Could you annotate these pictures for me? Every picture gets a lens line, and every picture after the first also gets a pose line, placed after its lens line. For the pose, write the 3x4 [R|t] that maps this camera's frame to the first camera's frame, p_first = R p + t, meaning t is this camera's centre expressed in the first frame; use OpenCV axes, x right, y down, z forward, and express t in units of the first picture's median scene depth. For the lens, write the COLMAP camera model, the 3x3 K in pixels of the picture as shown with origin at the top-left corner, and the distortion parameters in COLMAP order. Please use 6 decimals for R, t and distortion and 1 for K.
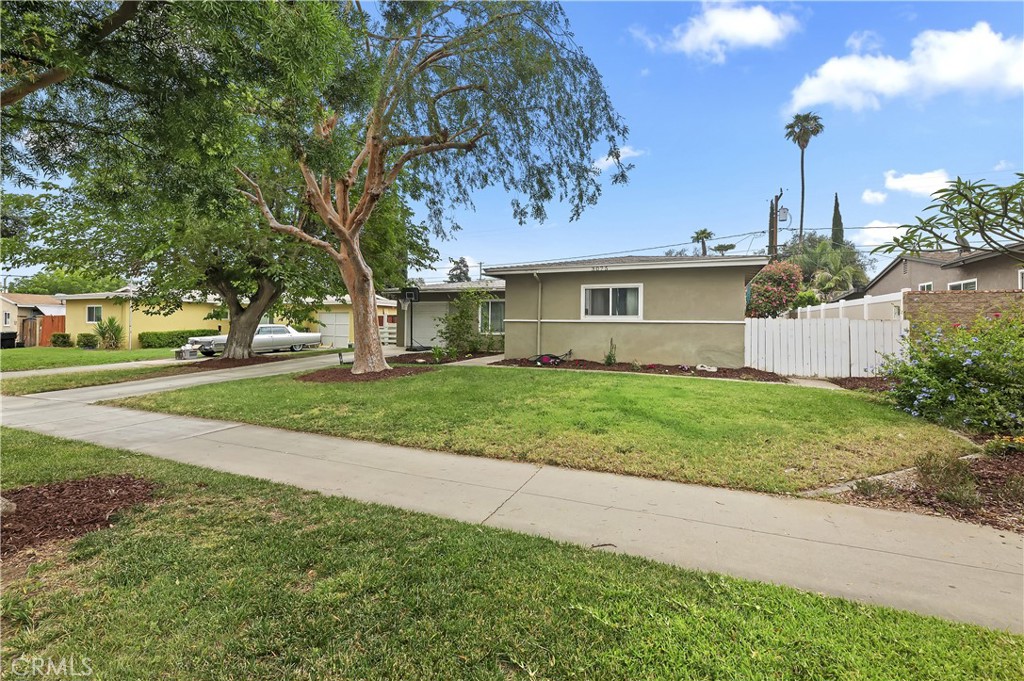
lens RADIAL K [[432.4, 0, 511.2], [0, 432.4, 318.8], [0, 0, 1]] dist [-0.000198, 0.000015]
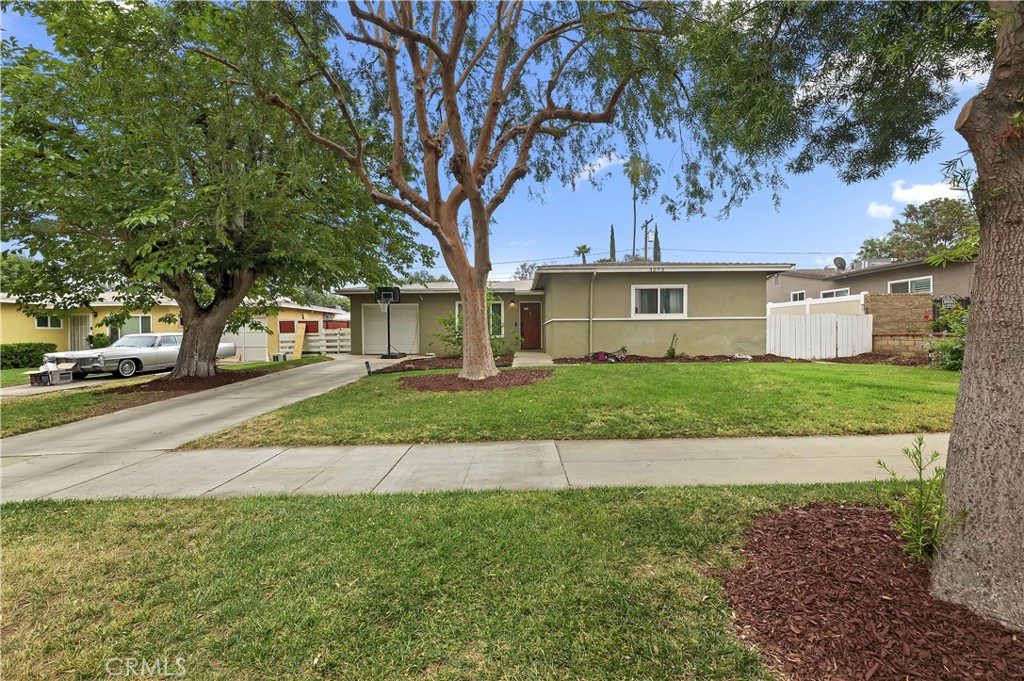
lens RADIAL K [[413.4, 0, 513.0], [0, 413.4, 342.1], [0, 0, 1]] dist [-0.000242, 0.000075]
pose [[0.919064, -0.029089, 0.393034, -0.509517], [0.015151, 0.999143, 0.038519, 0.018209], [-0.393818, -0.029447, 0.918717, 0.176466]]
